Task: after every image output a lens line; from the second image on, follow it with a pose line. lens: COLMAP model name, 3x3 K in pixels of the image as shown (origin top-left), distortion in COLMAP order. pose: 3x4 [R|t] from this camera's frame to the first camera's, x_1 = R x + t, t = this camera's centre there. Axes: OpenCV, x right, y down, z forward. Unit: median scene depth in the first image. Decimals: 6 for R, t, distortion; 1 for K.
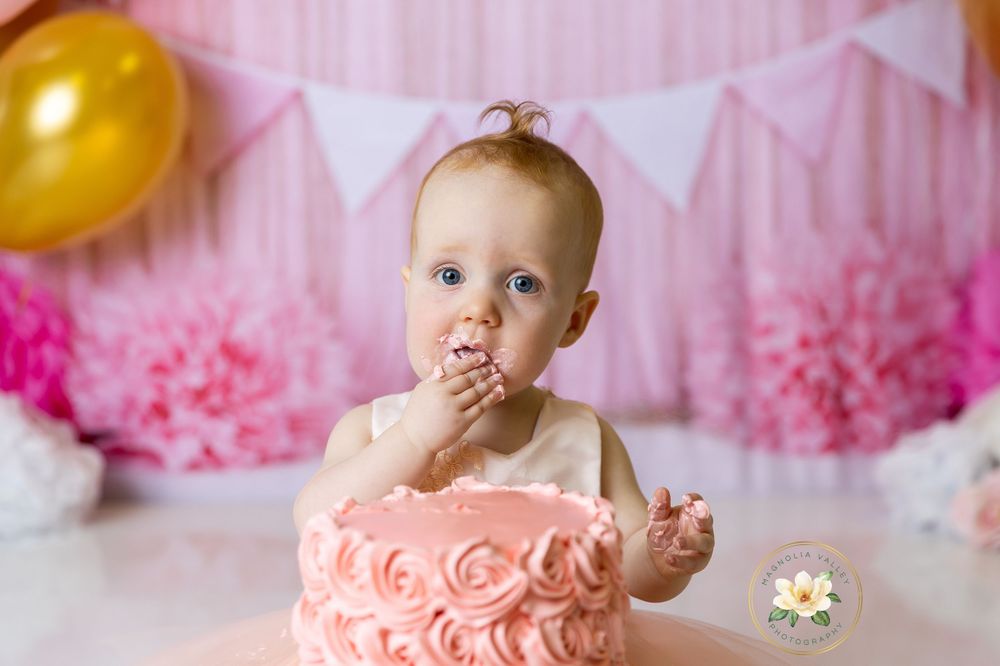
lens RADIAL K [[1911.1, 0, 501.7], [0, 1911.1, 338.7], [0, 0, 1]] dist [-0.020104, 0.000000]
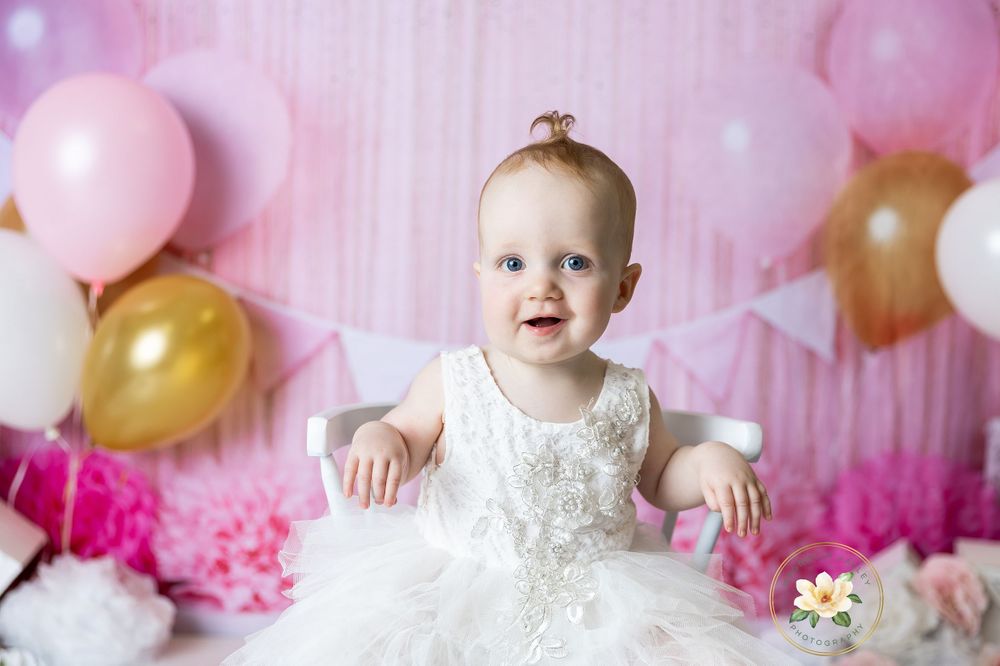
lens RADIAL K [[1306.6, 0, 492.4], [0, 1306.6, 331.7], [0, 0, 1]] dist [0.014590, 0.000000]
pose [[0.999108, 0.038977, -0.016258, 0.018234], [-0.039738, 0.997987, -0.049418, -0.088282], [0.014299, 0.050020, 0.998646, 0.081562]]
